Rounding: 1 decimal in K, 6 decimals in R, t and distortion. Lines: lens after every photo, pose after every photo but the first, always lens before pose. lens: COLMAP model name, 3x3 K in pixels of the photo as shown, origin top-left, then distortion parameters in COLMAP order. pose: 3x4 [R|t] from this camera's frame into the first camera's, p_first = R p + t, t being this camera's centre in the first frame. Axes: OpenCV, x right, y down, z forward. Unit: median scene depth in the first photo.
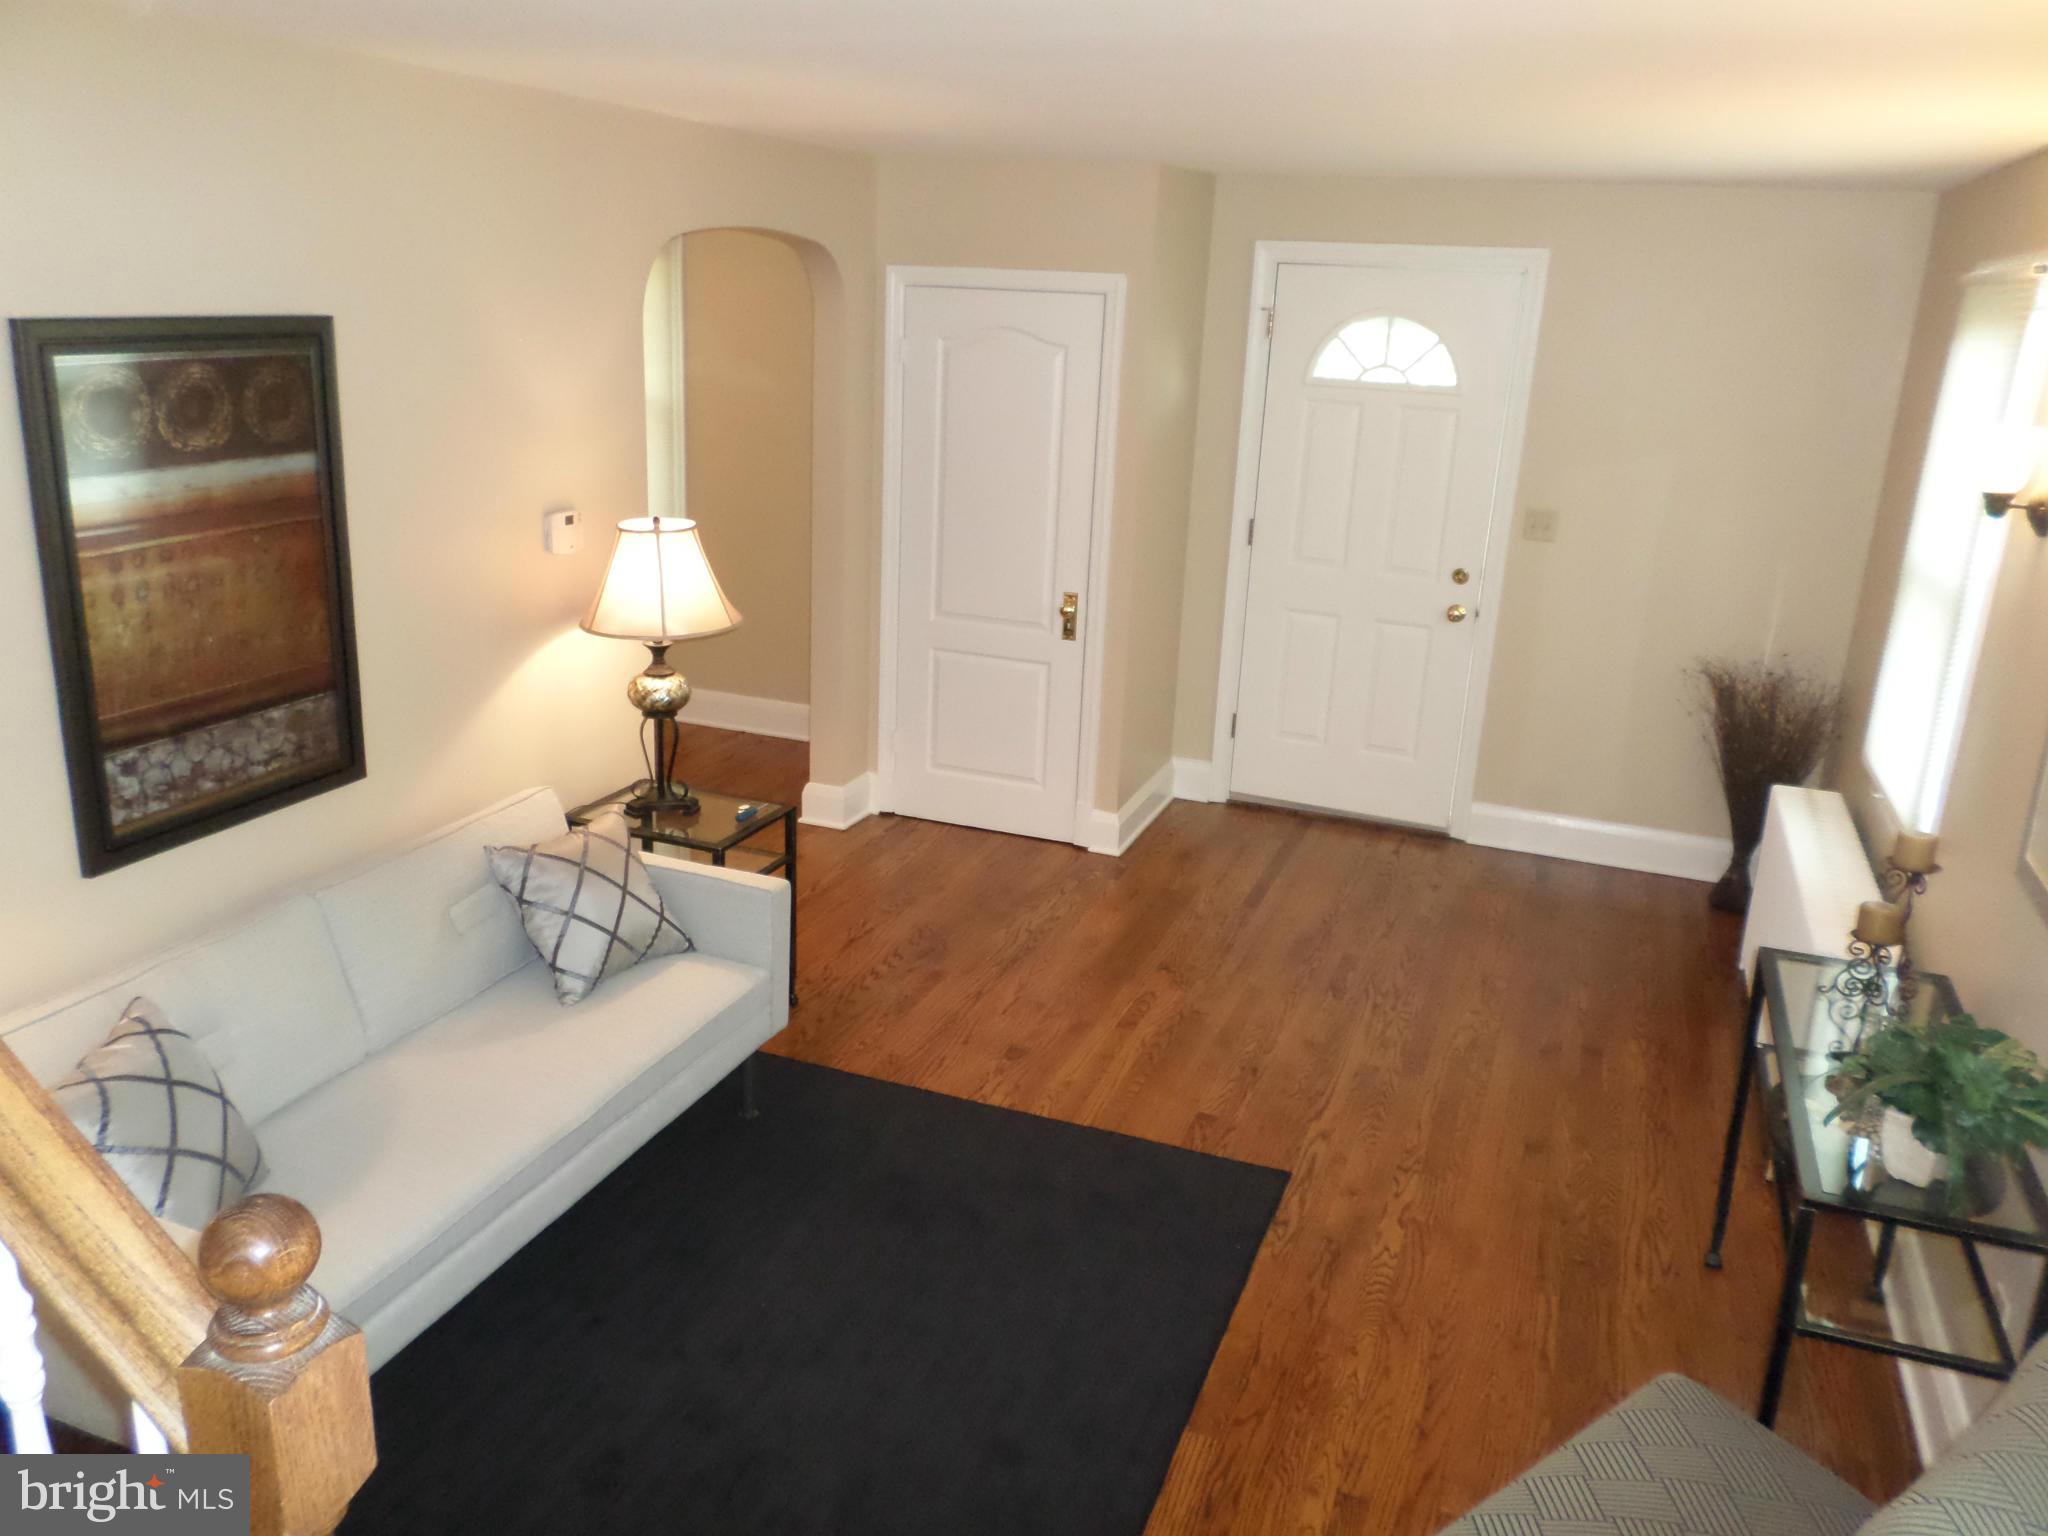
lens RADIAL K [[1586.6, 0, 1028.3], [0, 1586.6, 775.0], [0, 0, 1]] dist [0.010183, 0.000964]
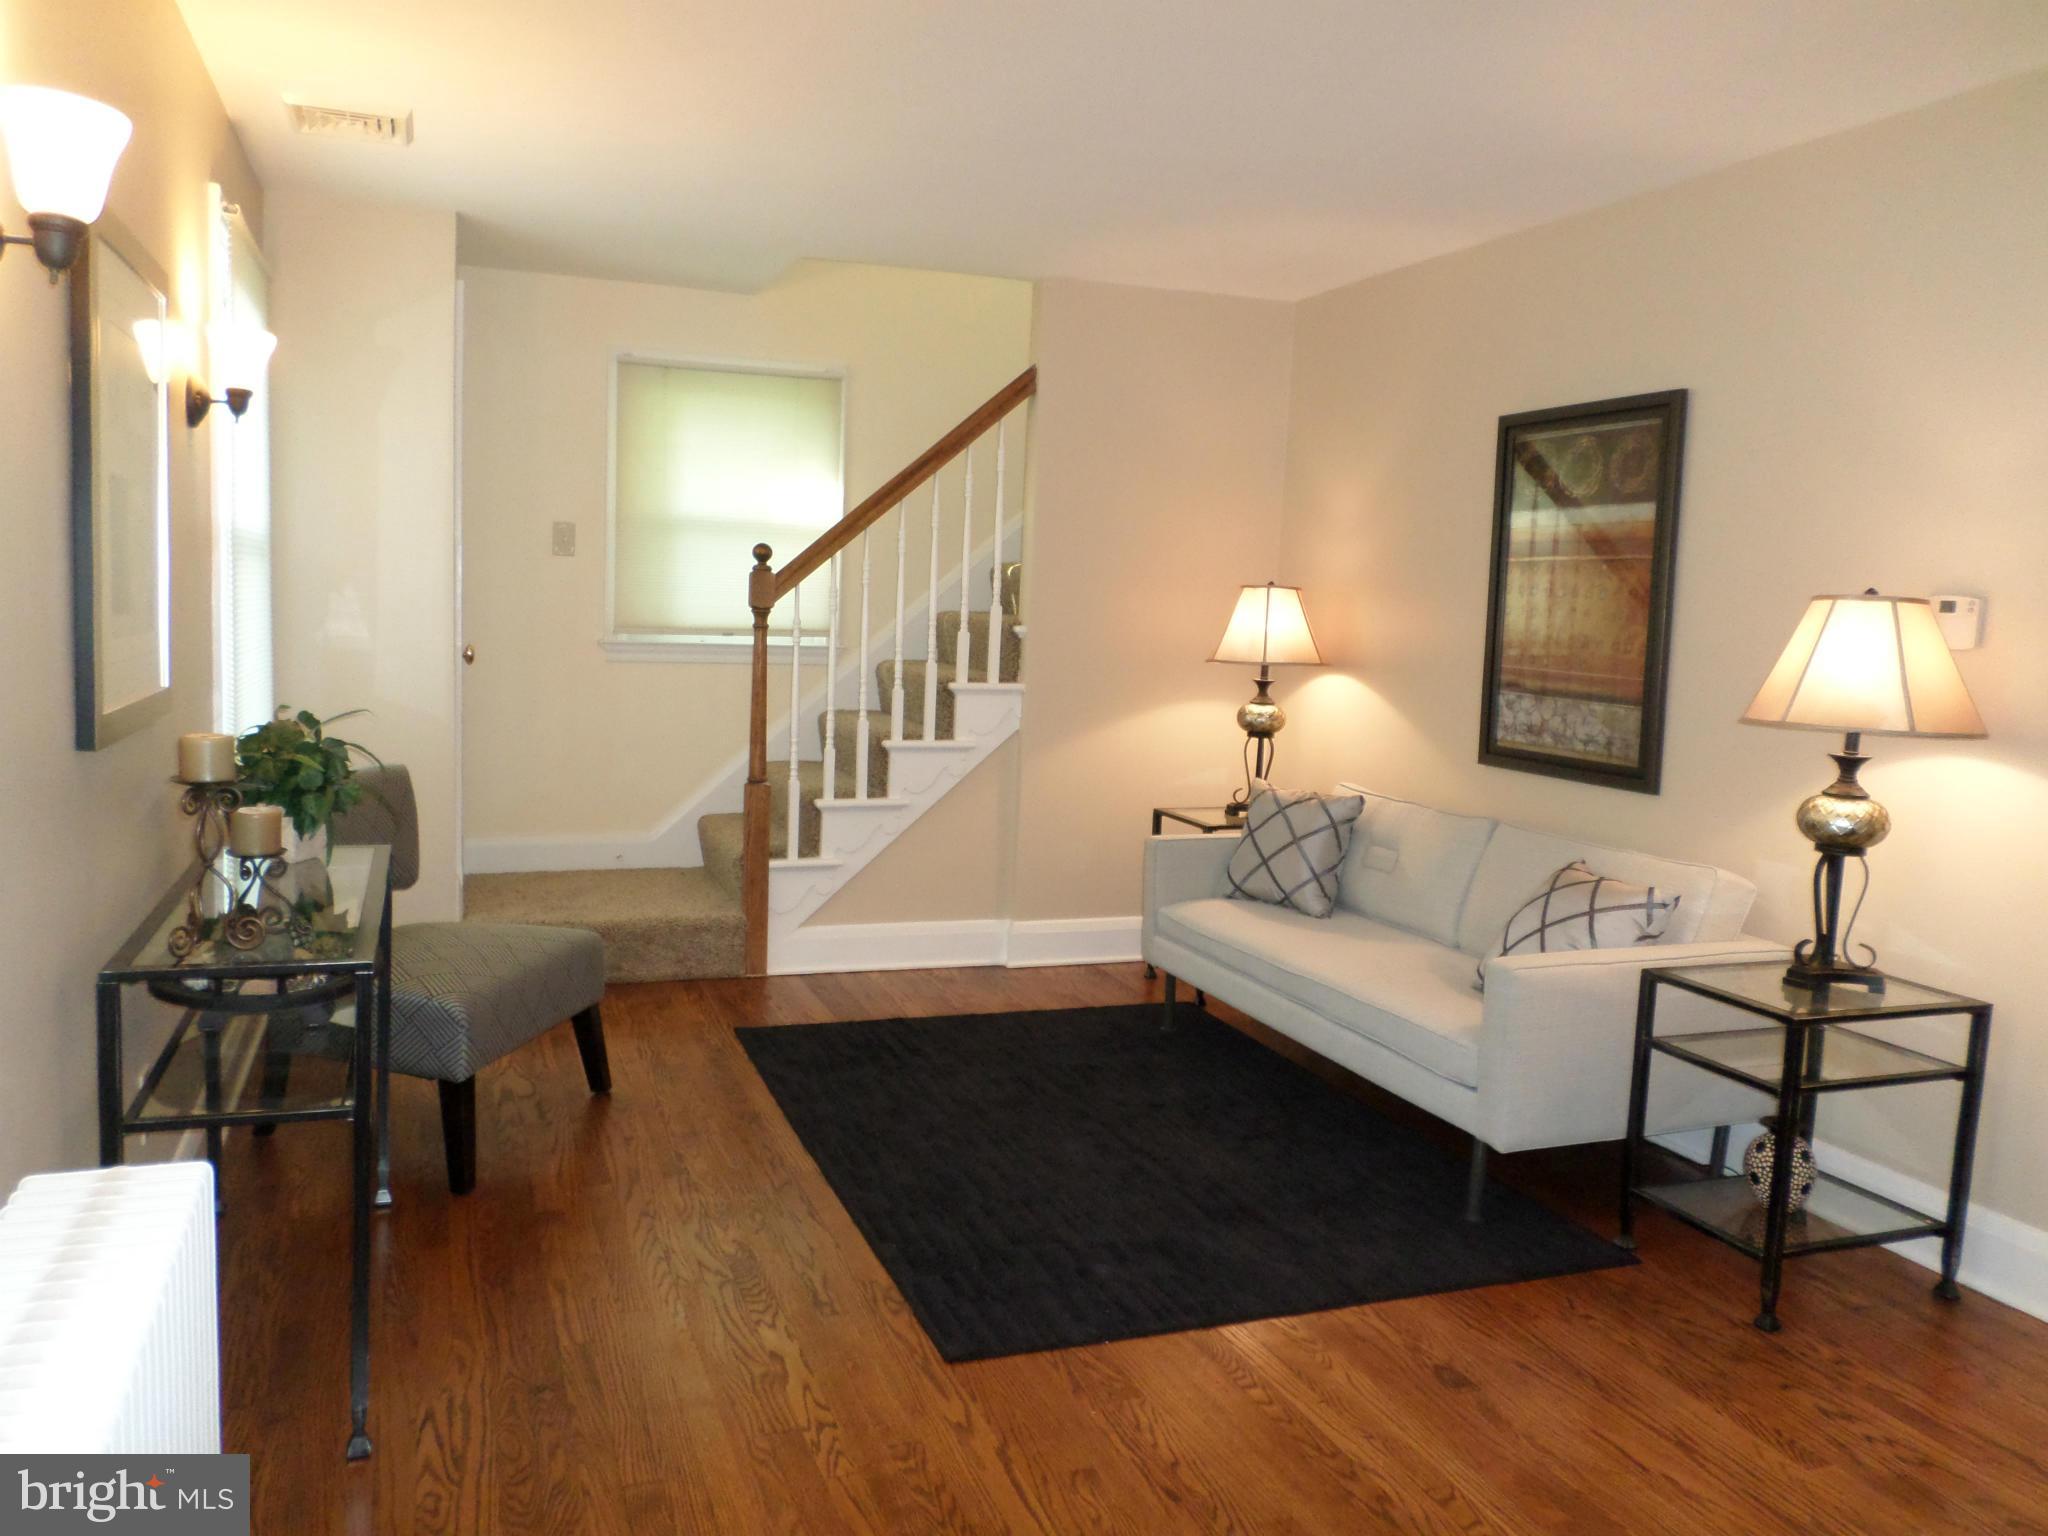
lens RADIAL K [[1586.6, 0, 1035.0], [0, 1586.6, 760.7], [0, 0, 1]] dist [0.010183, 0.000964]
pose [[-0.744786, 0.006106, -0.667275, 0.719506], [-0.257466, 0.919901, 0.295791, -0.264404], [0.615634, 0.392102, -0.683558, 1.645079]]
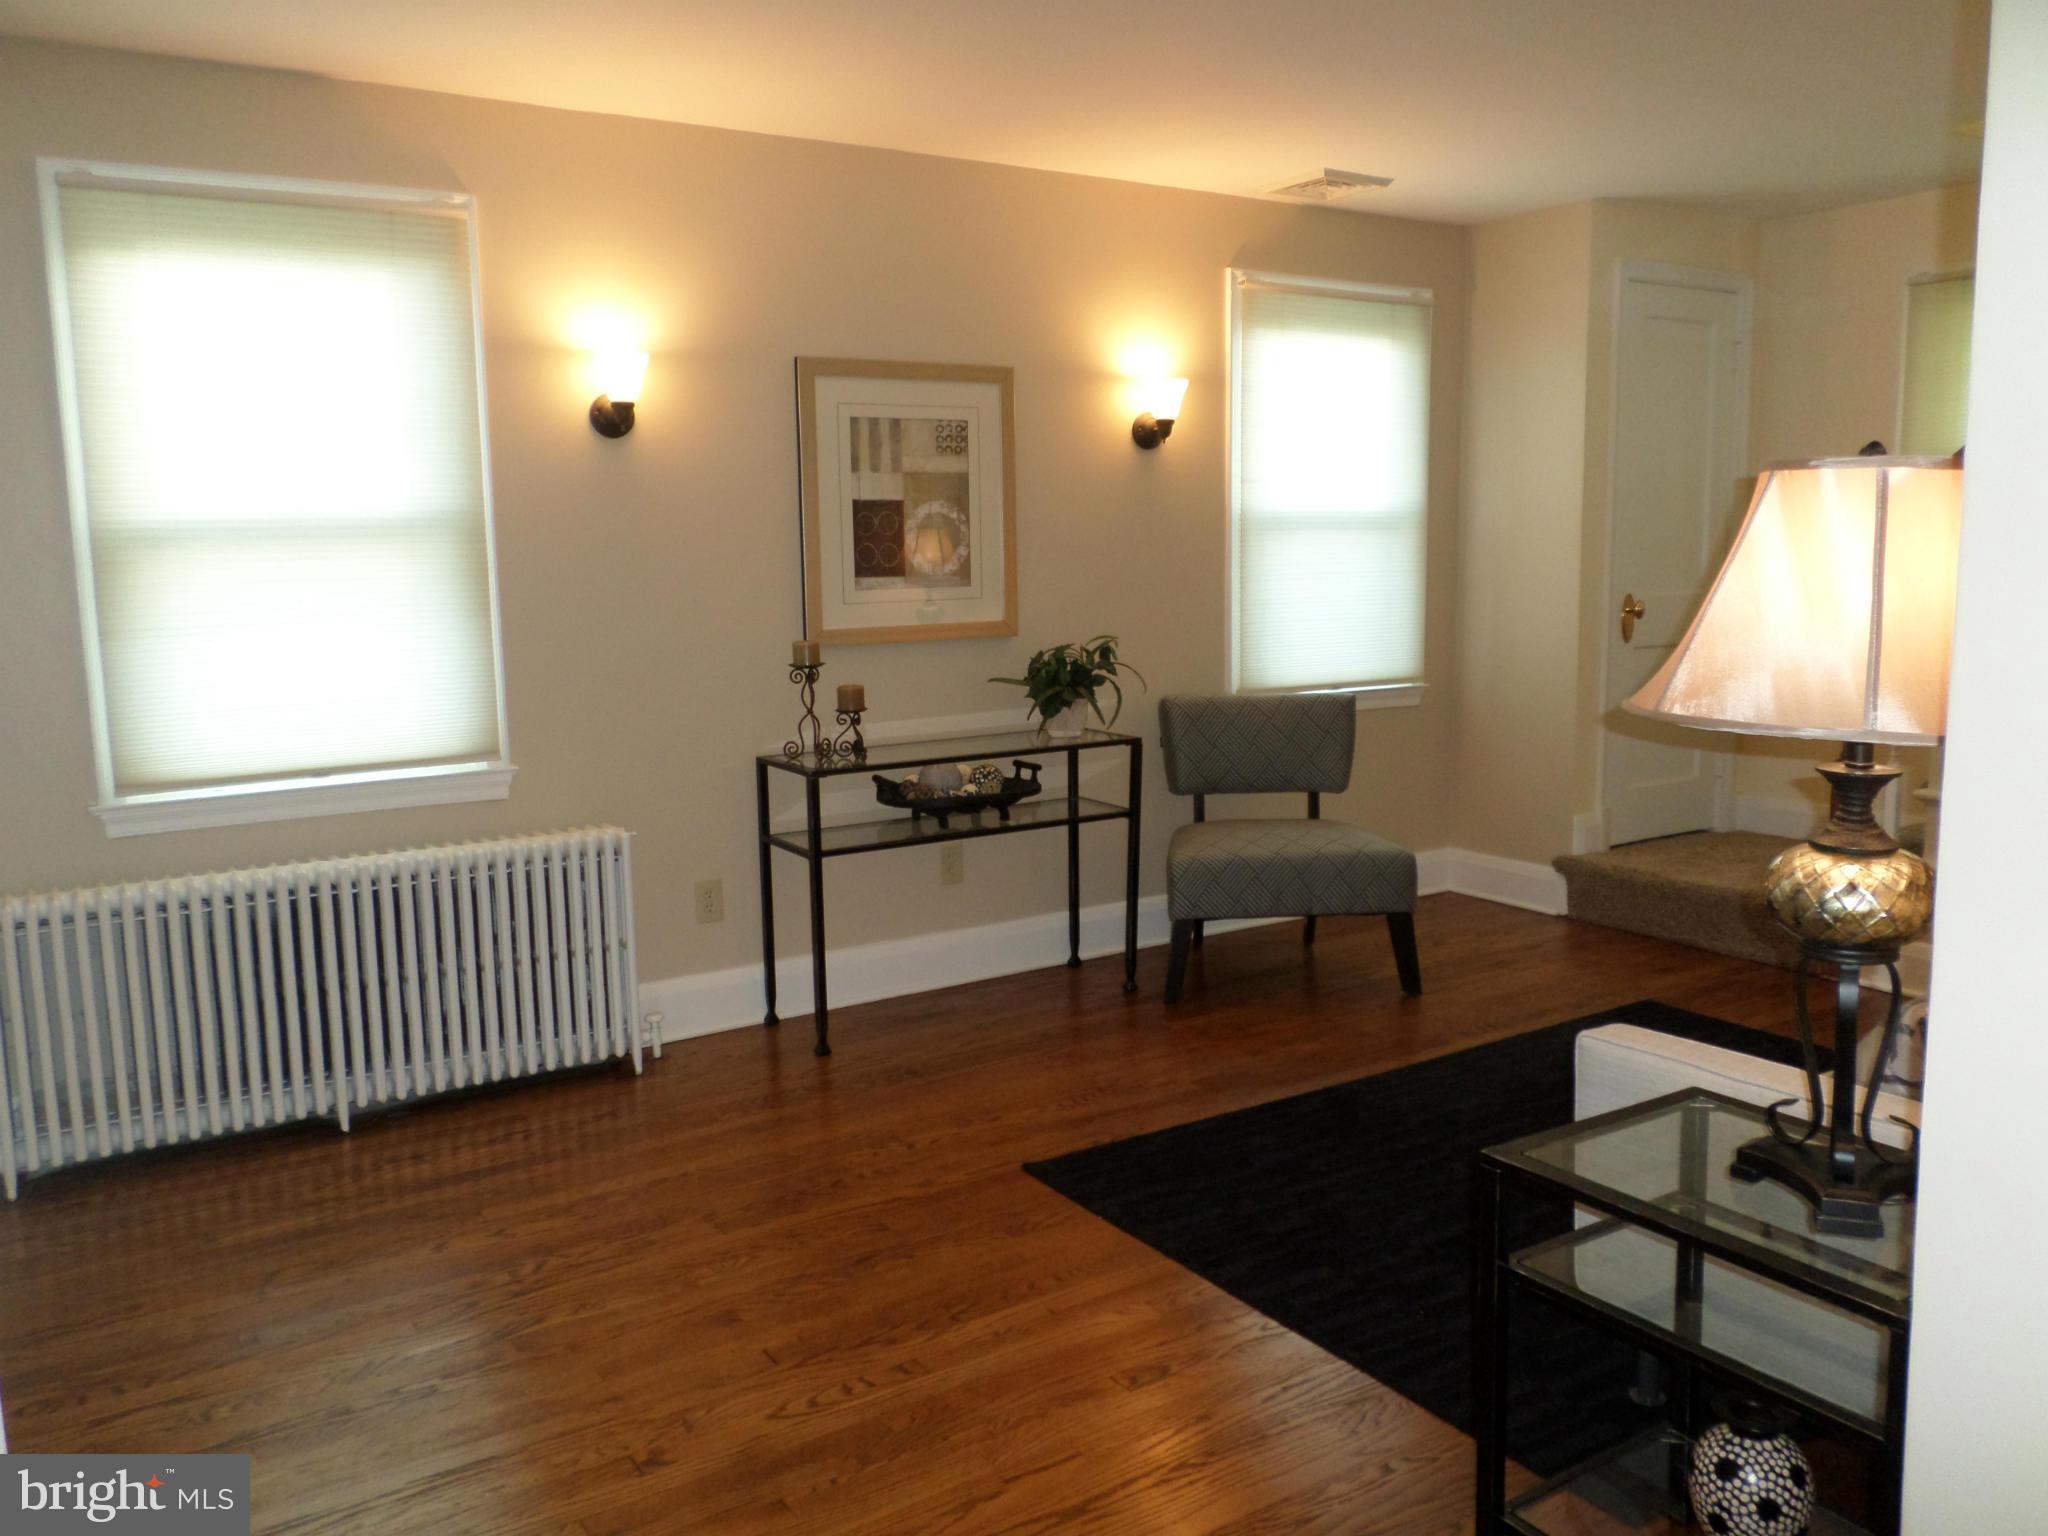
lens RADIAL K [[1586.6, 0, 1032.5], [0, 1586.6, 764.3], [0, 0, 1]] dist [0.010183, 0.000964]
pose [[-0.809567, -0.104638, 0.577626, -0.384154], [0.157269, 0.909355, 0.385150, -0.344512], [-0.565568, 0.402648, -0.719727, 1.799985]]
